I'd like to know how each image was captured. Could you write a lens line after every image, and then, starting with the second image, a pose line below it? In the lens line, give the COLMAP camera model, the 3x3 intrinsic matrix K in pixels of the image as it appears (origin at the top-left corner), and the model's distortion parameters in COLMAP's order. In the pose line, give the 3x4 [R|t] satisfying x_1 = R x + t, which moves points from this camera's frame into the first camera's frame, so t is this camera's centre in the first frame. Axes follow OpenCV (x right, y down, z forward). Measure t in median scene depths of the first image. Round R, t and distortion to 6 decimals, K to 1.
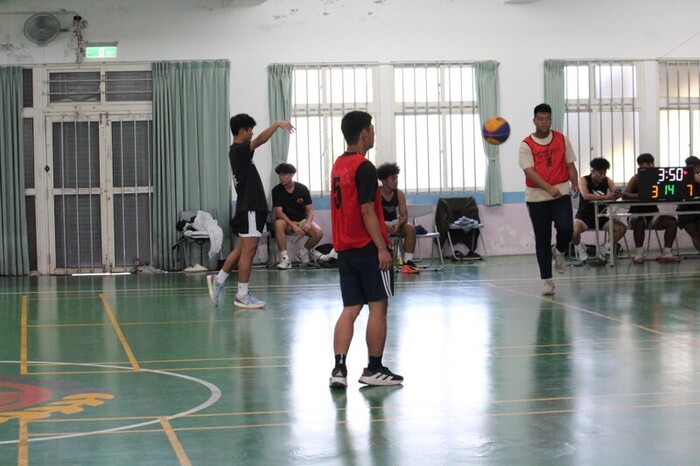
lens RADIAL K [[1807.9, 0, 350.9], [0, 1807.9, 257.9], [0, 0, 1]] dist [-0.463453, 0.589192]
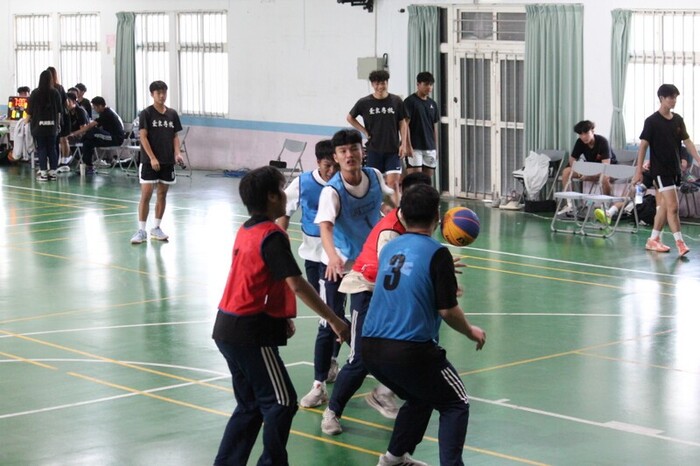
lens RADIAL K [[1818.3, 0, 349.8], [0, 1818.3, 216.1], [0, 0, 1]] dist [-0.364202, -0.466423]
pose [[0.519028, 0.105148, -0.848266, 0.744646], [-0.094207, 0.993396, 0.065495, -0.045885], [0.849550, 0.045919, 0.525505, 0.362767]]
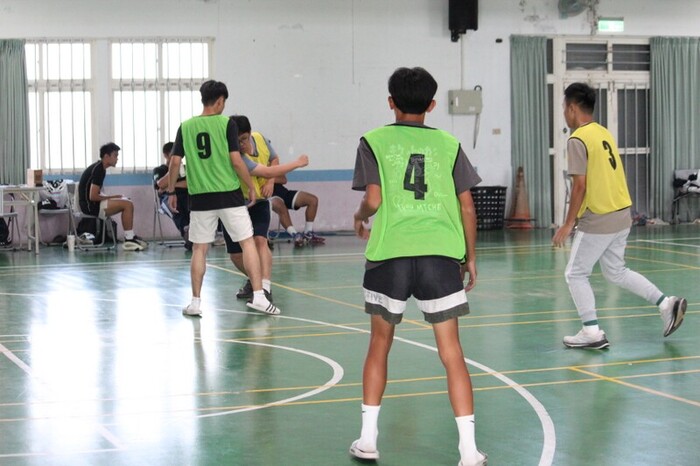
lens RADIAL K [[1818.3, 0, 349.8], [0, 1818.3, 216.1], [0, 0, 1]] dist [-0.364202, -0.466423]
pose [[0.985367, -0.000794, 0.170446, -0.489041], [0.002561, 0.999945, -0.010151, 0.013697], [-0.170429, 0.010439, 0.985315, -0.073413]]
